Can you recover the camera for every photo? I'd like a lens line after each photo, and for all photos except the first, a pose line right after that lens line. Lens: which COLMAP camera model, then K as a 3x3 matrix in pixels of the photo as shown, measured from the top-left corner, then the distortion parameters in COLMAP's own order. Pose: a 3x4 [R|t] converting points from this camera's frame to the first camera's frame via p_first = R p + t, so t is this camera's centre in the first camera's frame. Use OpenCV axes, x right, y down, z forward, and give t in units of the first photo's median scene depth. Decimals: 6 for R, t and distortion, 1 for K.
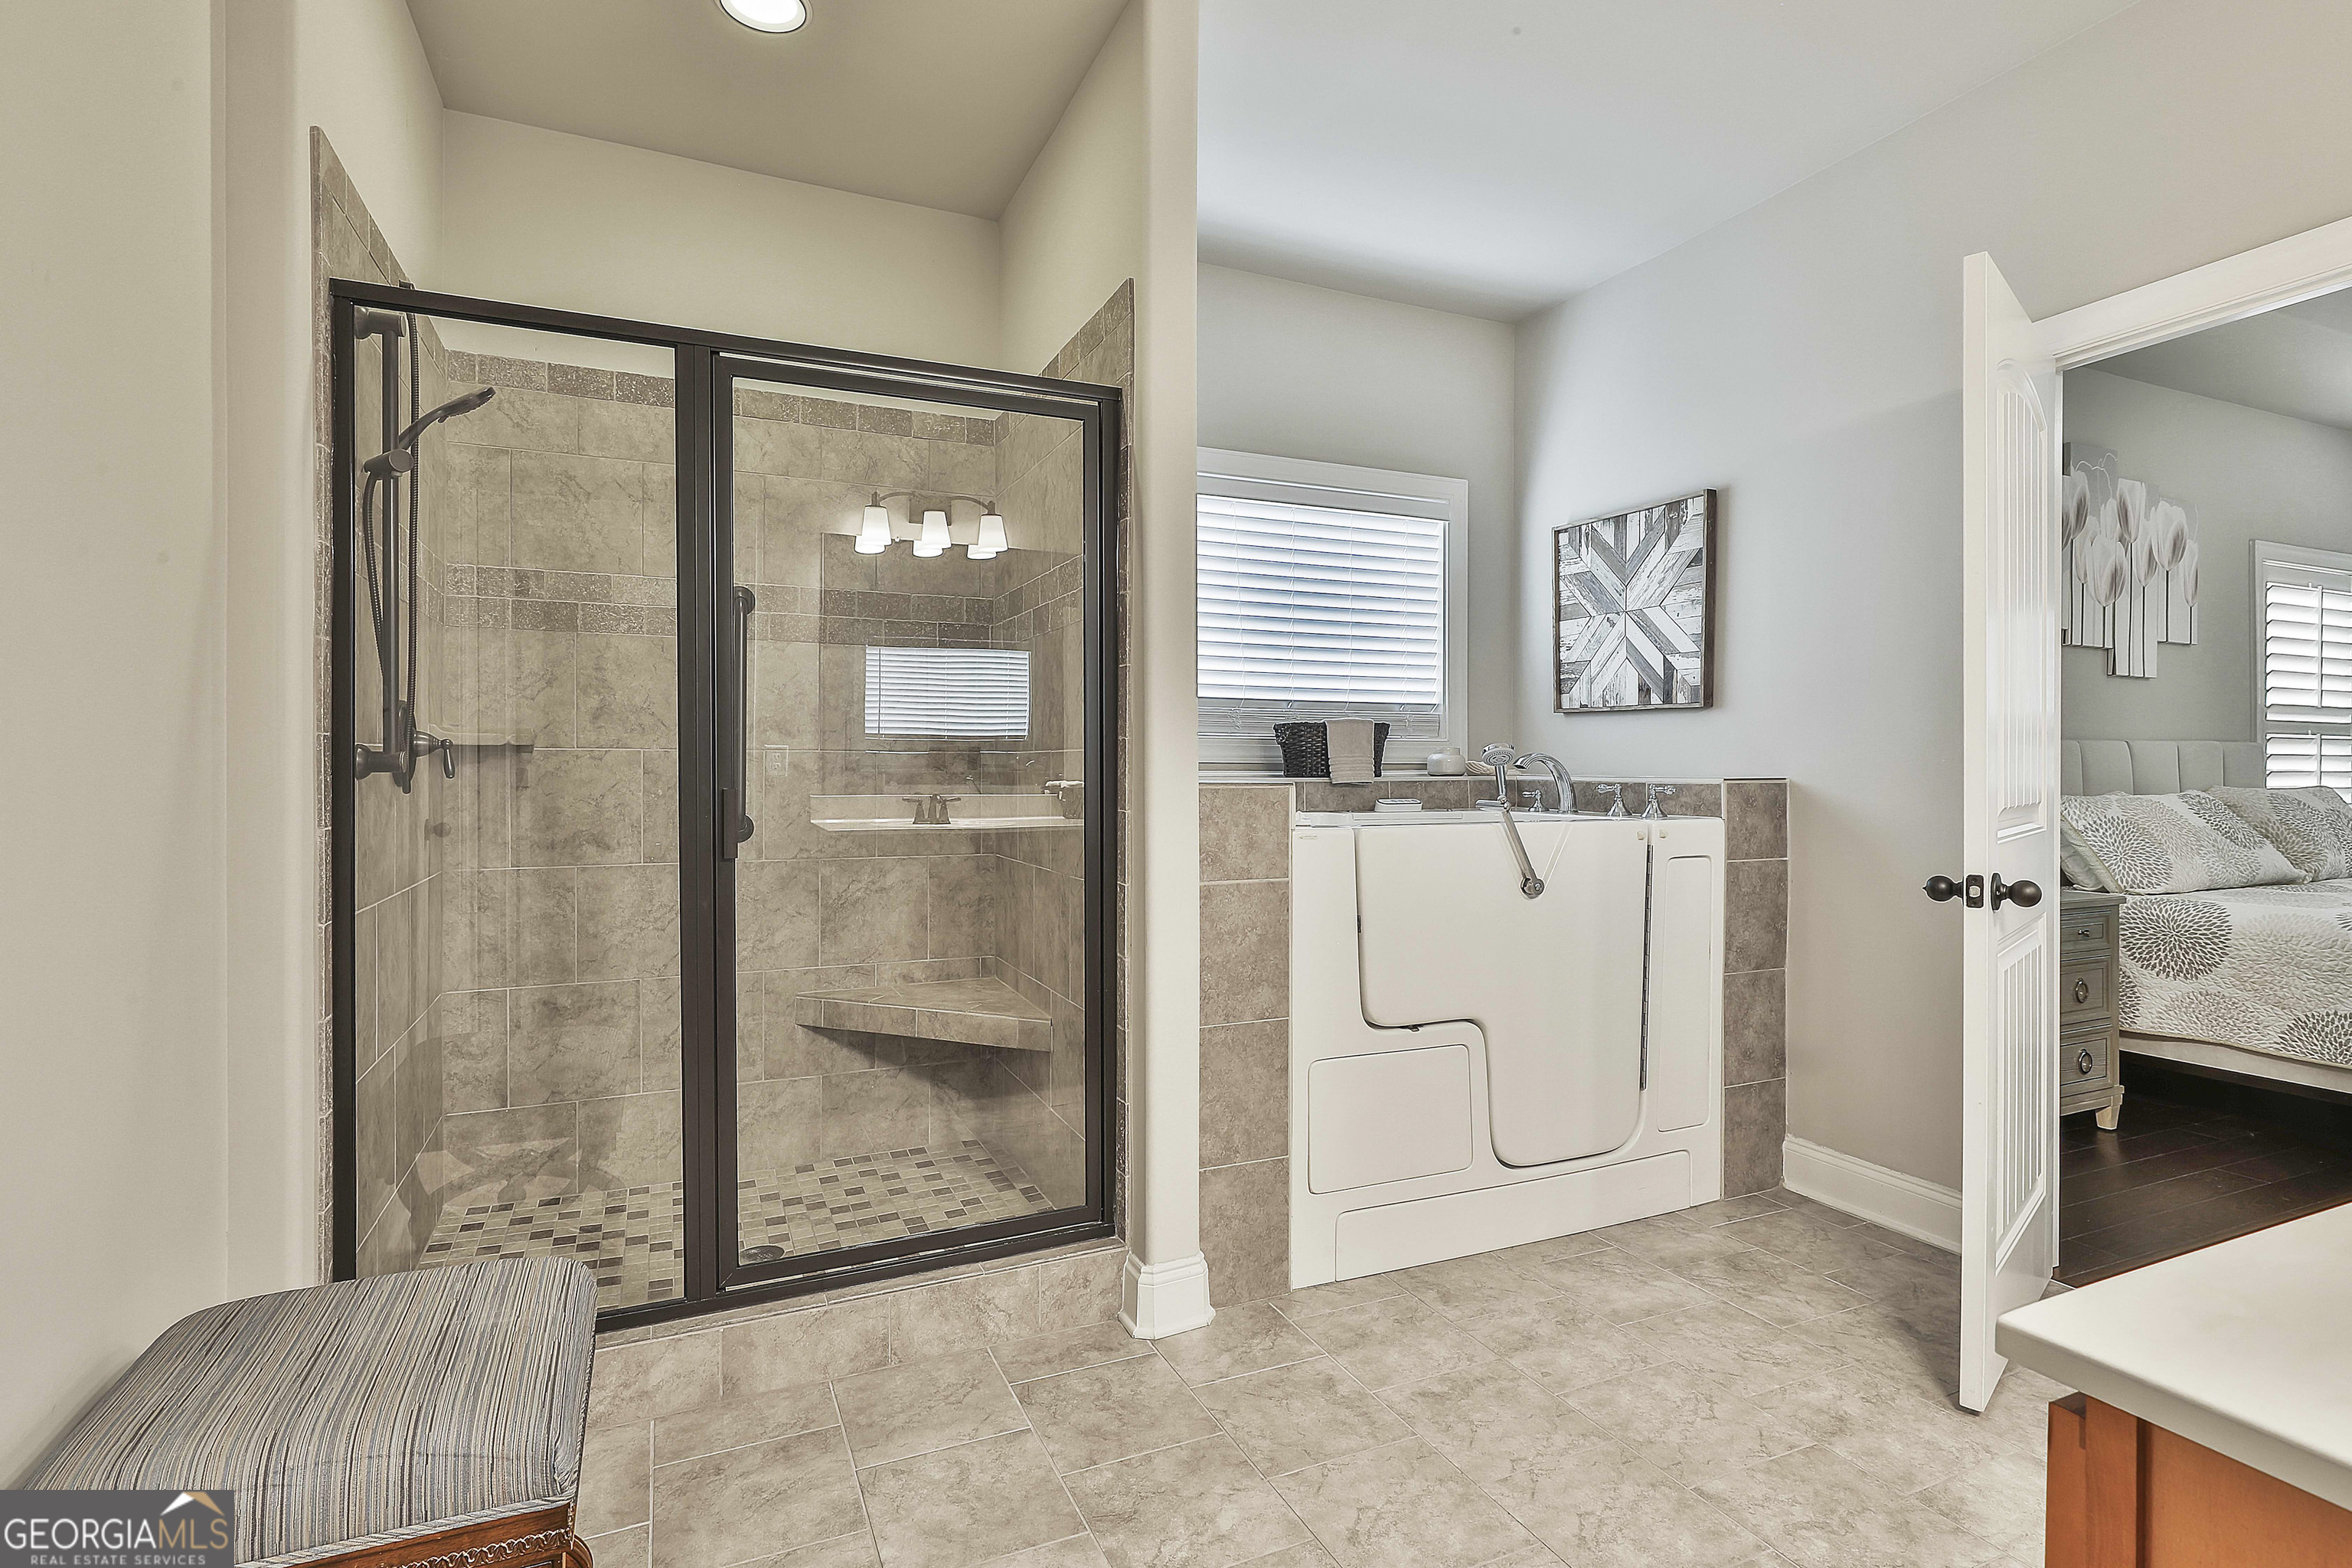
lens RADIAL K [[1139.0, 0, 1179.7], [0, 1139.0, 759.0], [0, 0, 1]] dist [-0.003403, 0.000572]
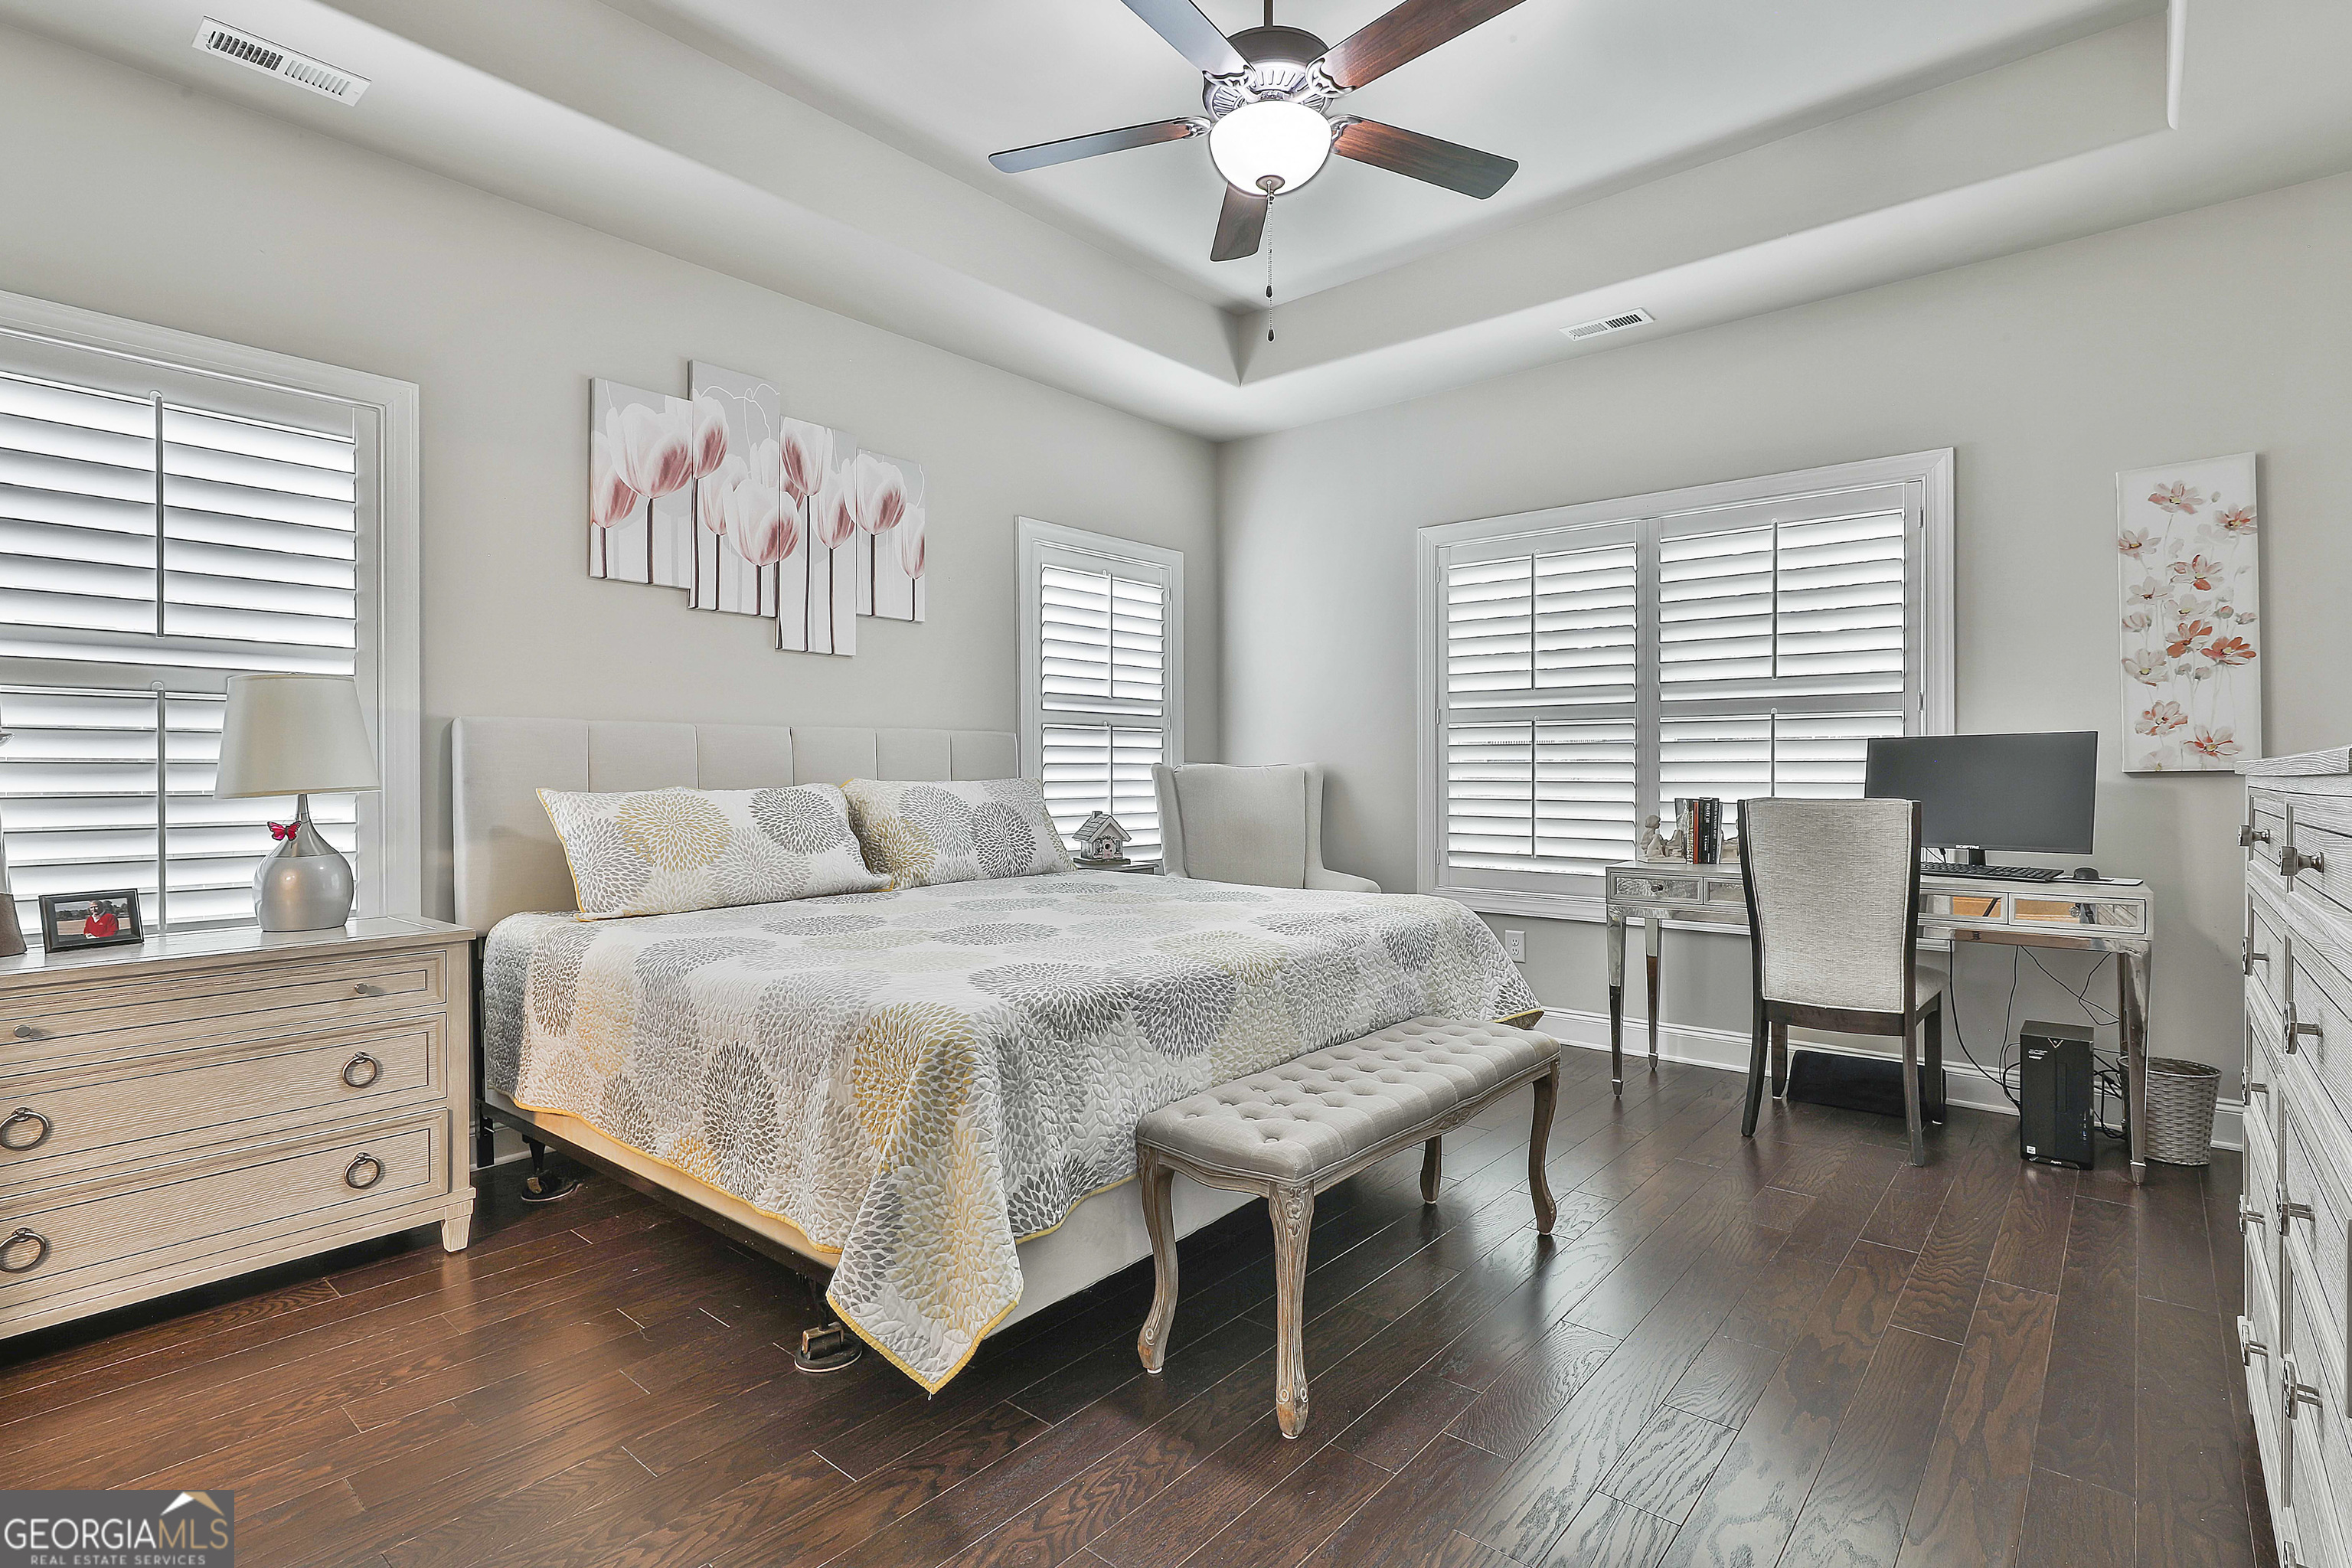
lens RADIAL K [[1139.0, 0, 1179.7], [0, 1139.0, 759.0], [0, 0, 1]] dist [-0.003403, 0.000572]
pose [[0.901046, -0.002273, 0.433718, 0.706052], [0.004261, 0.999984, -0.003611, 0.012068], [-0.433703, 0.005102, 0.901041, 0.106235]]
